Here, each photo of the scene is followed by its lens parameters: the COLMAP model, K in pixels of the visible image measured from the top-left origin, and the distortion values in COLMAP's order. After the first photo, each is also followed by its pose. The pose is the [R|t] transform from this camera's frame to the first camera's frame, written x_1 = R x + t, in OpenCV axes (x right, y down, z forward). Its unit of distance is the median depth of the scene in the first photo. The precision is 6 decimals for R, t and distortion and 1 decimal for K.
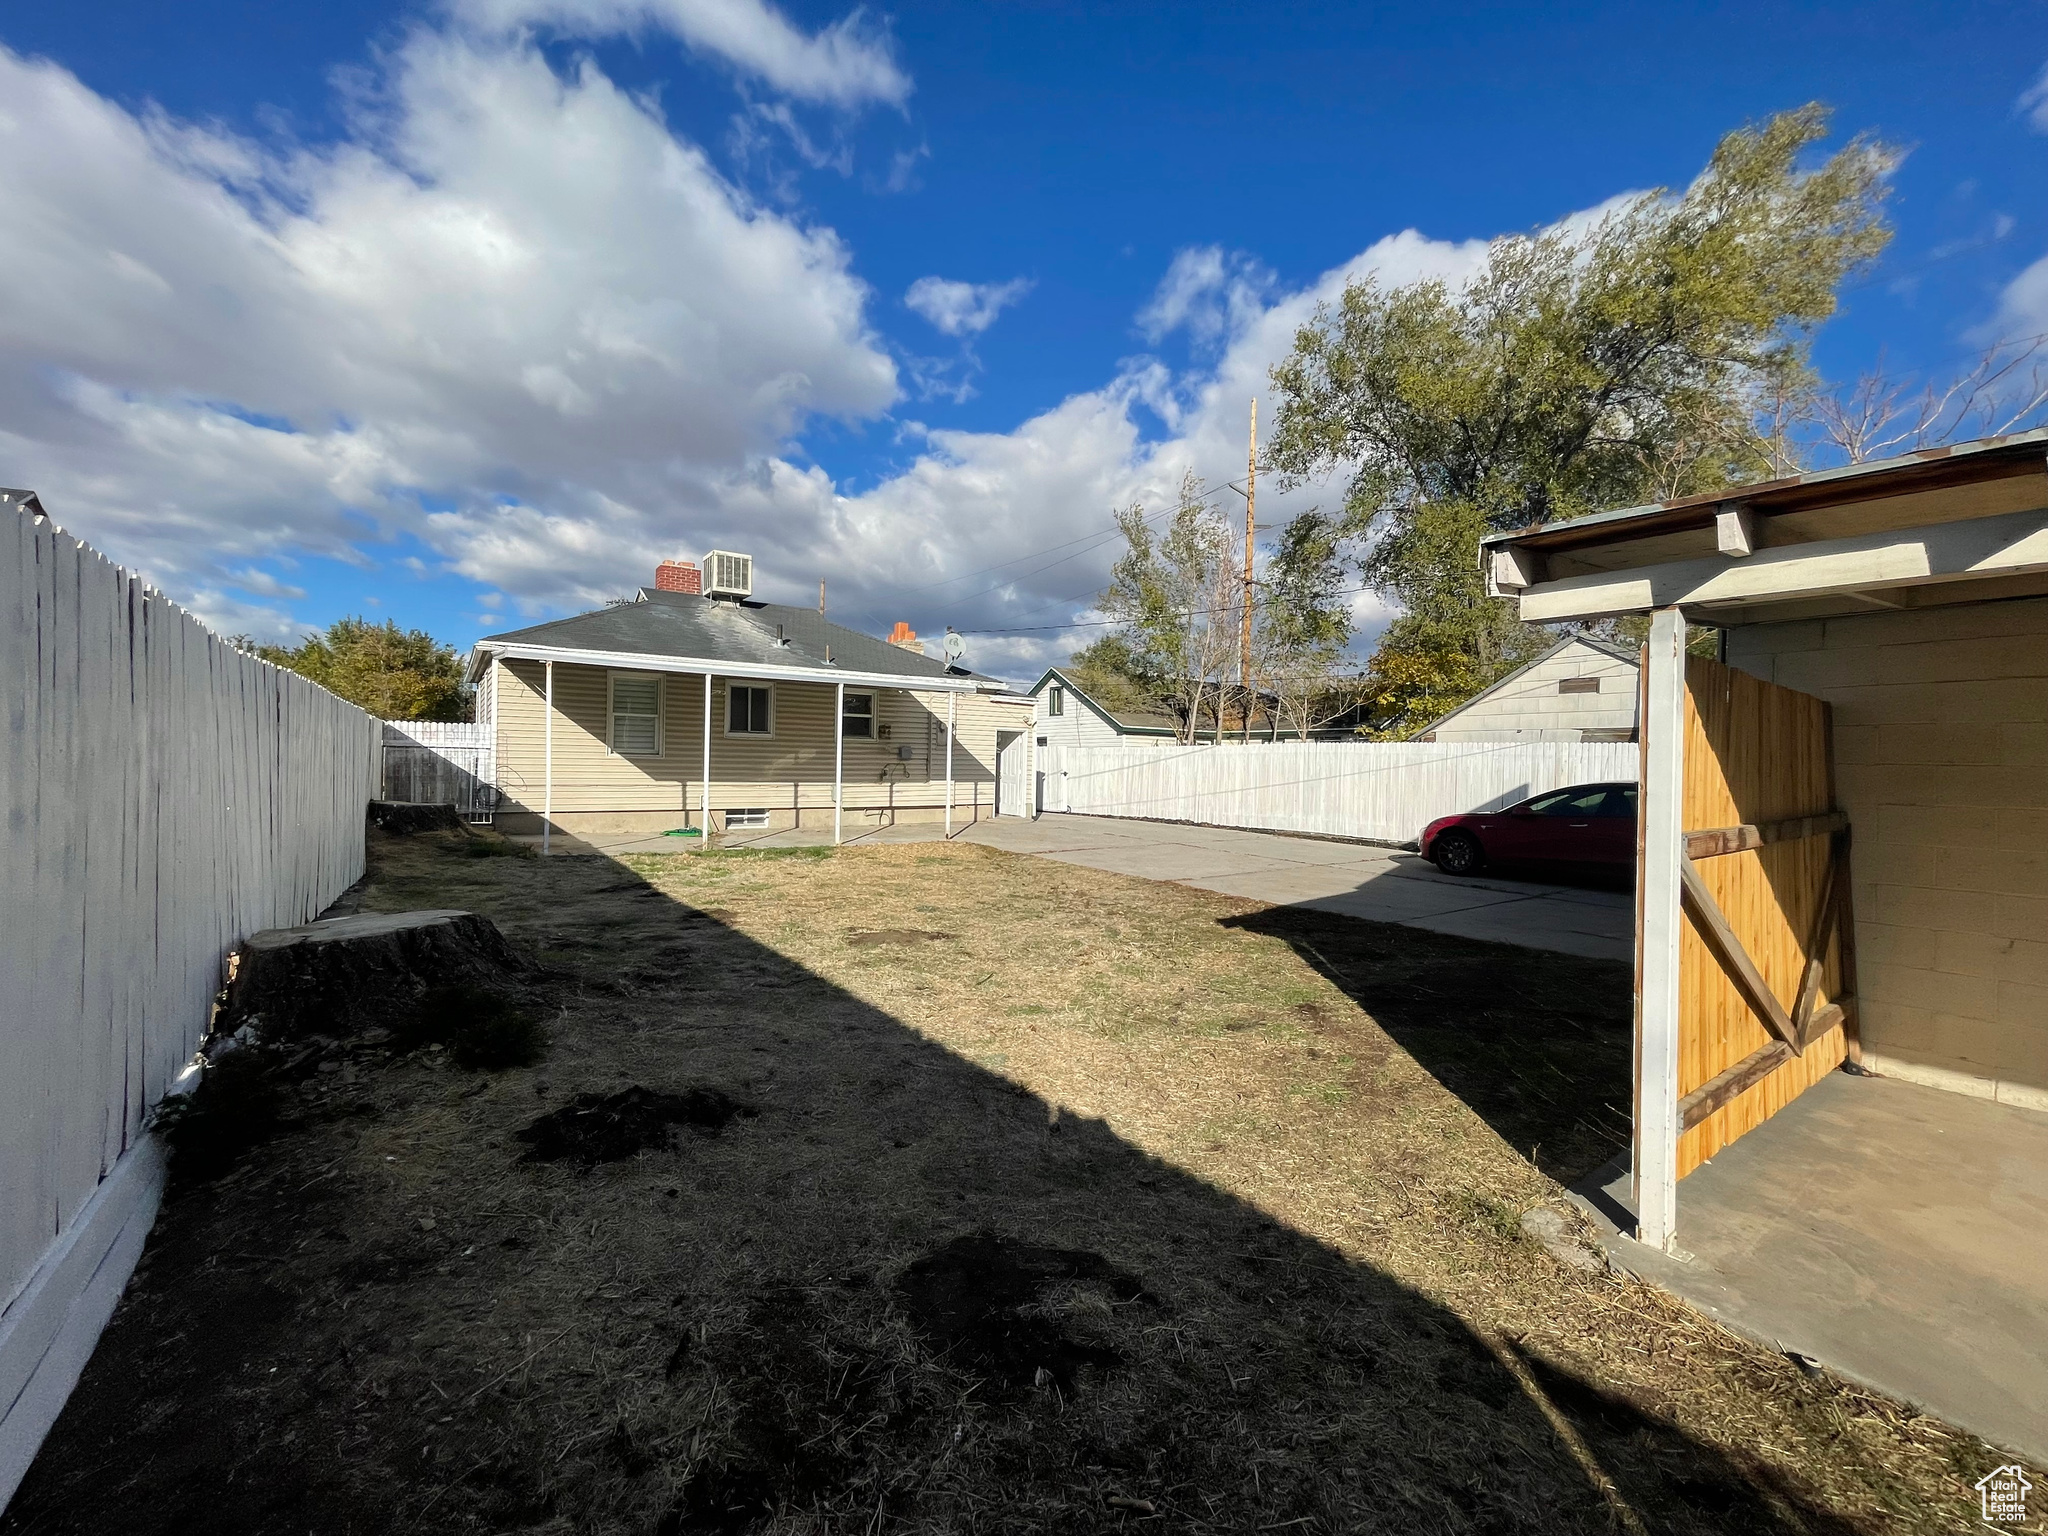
lens RADIAL K [[831.6, 0, 1023.5], [0, 831.6, 766.9], [0, 0, 1]] dist [-0.000185, -0.000131]
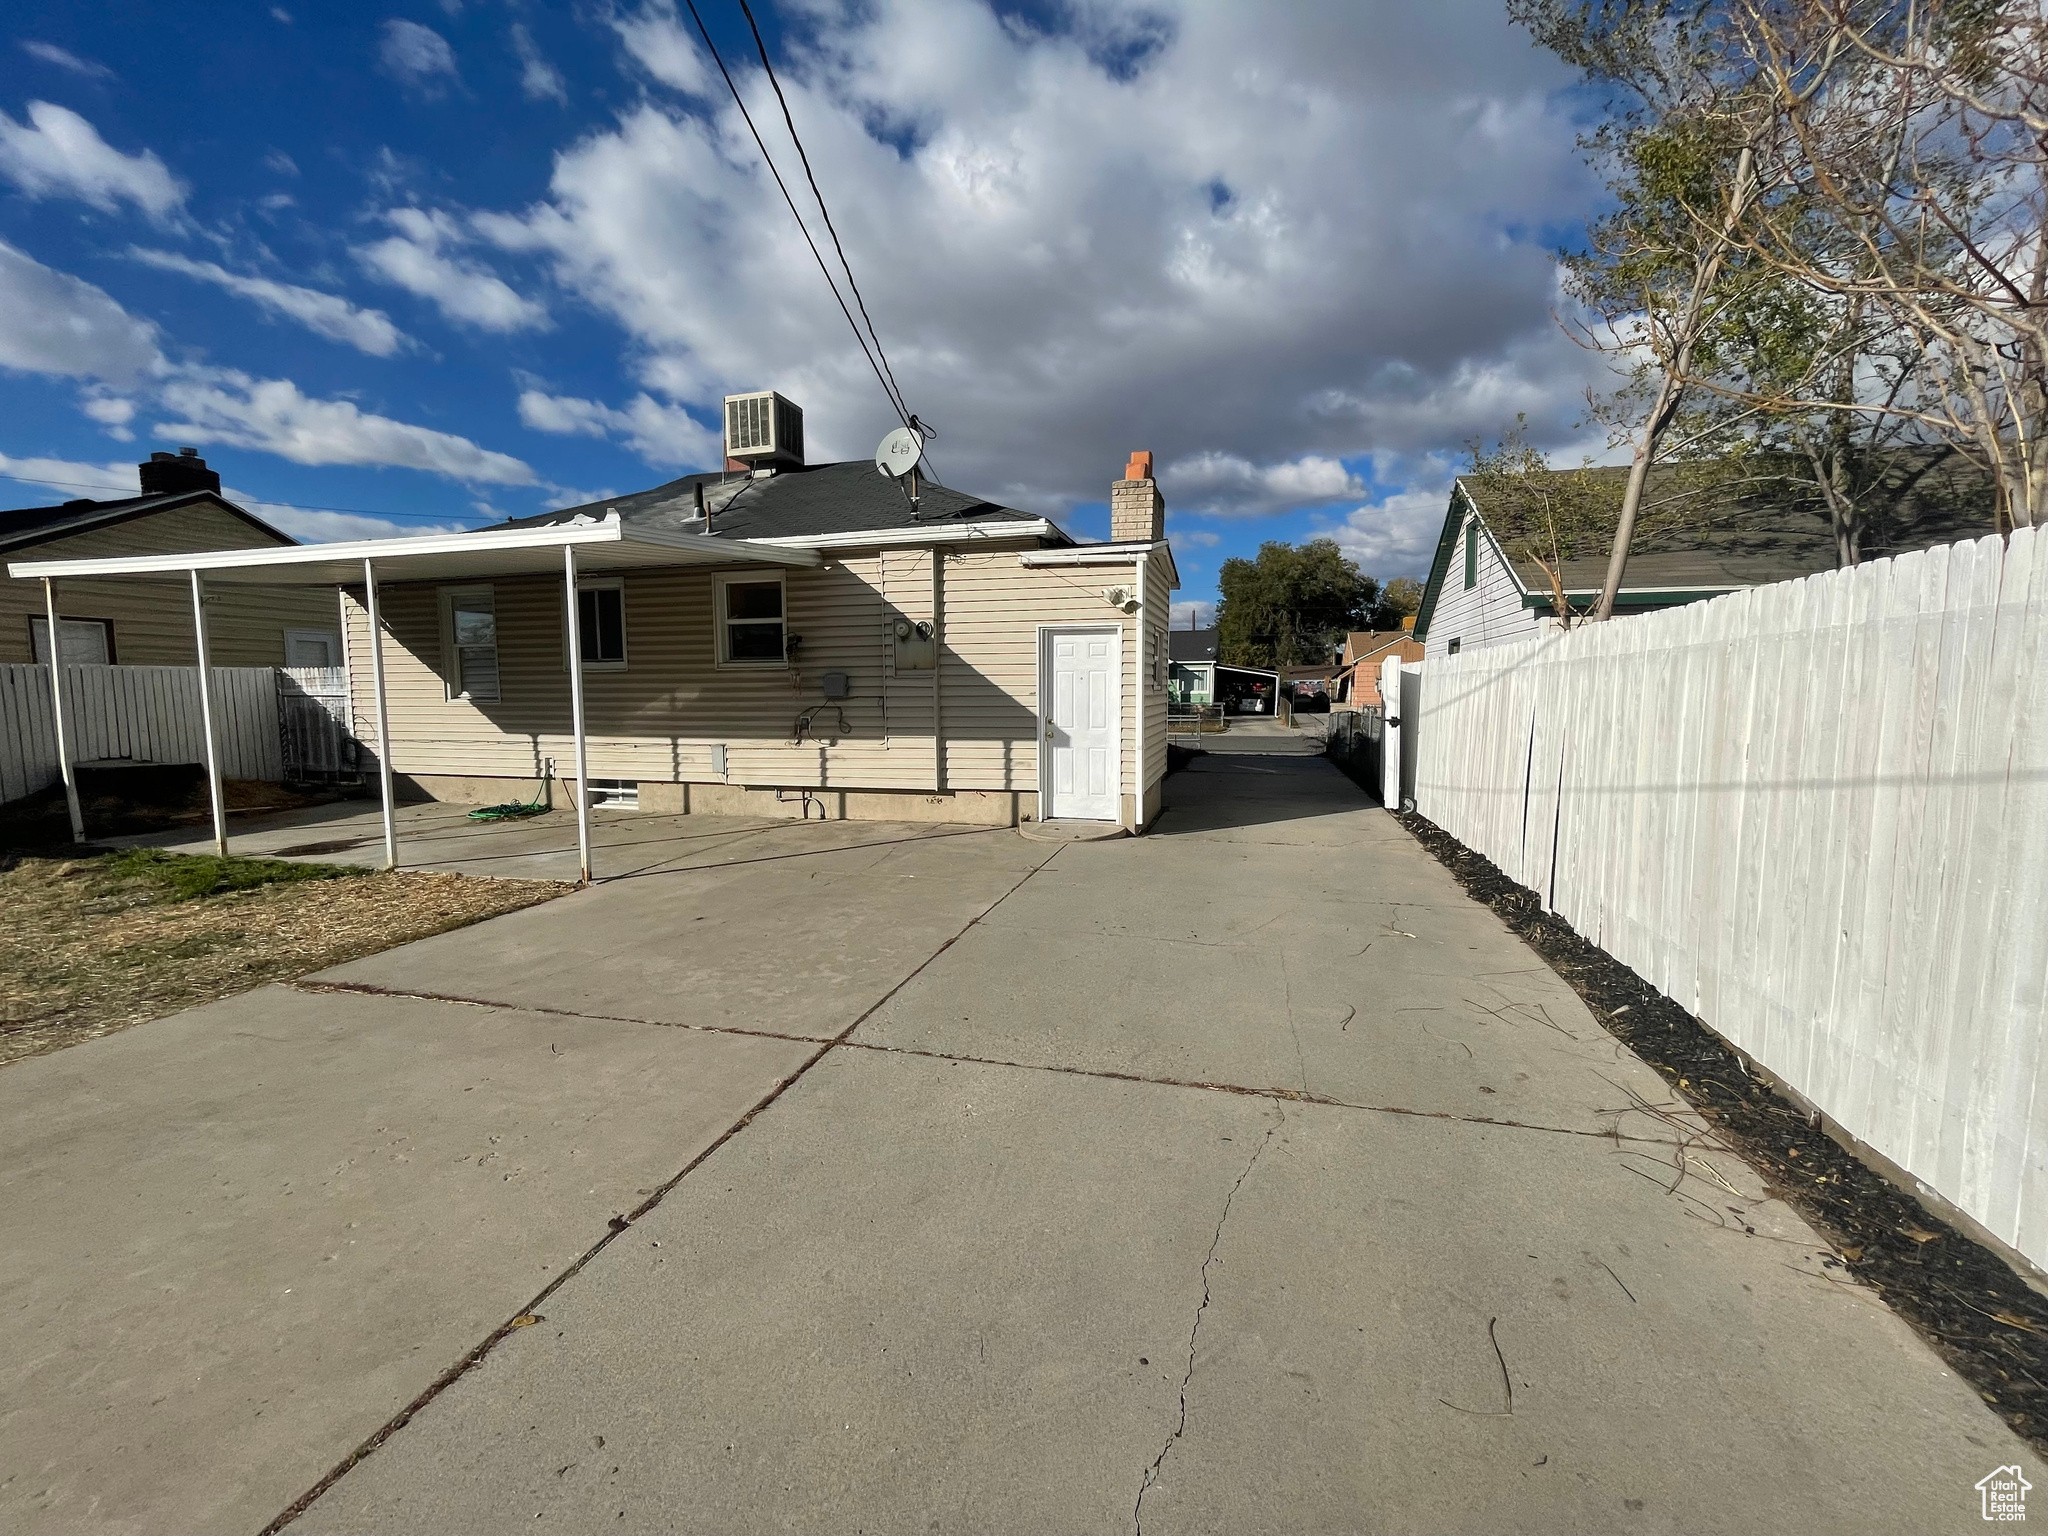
lens RADIAL K [[831.6, 0, 1023.5], [0, 831.6, 766.9], [0, 0, 1]] dist [-0.000185, -0.000131]
pose [[0.628026, 0.041649, -0.777077, 0.349614], [0.011374, 0.997969, 0.062681, 0.003005], [0.778109, -0.048204, 0.626277, 0.774270]]
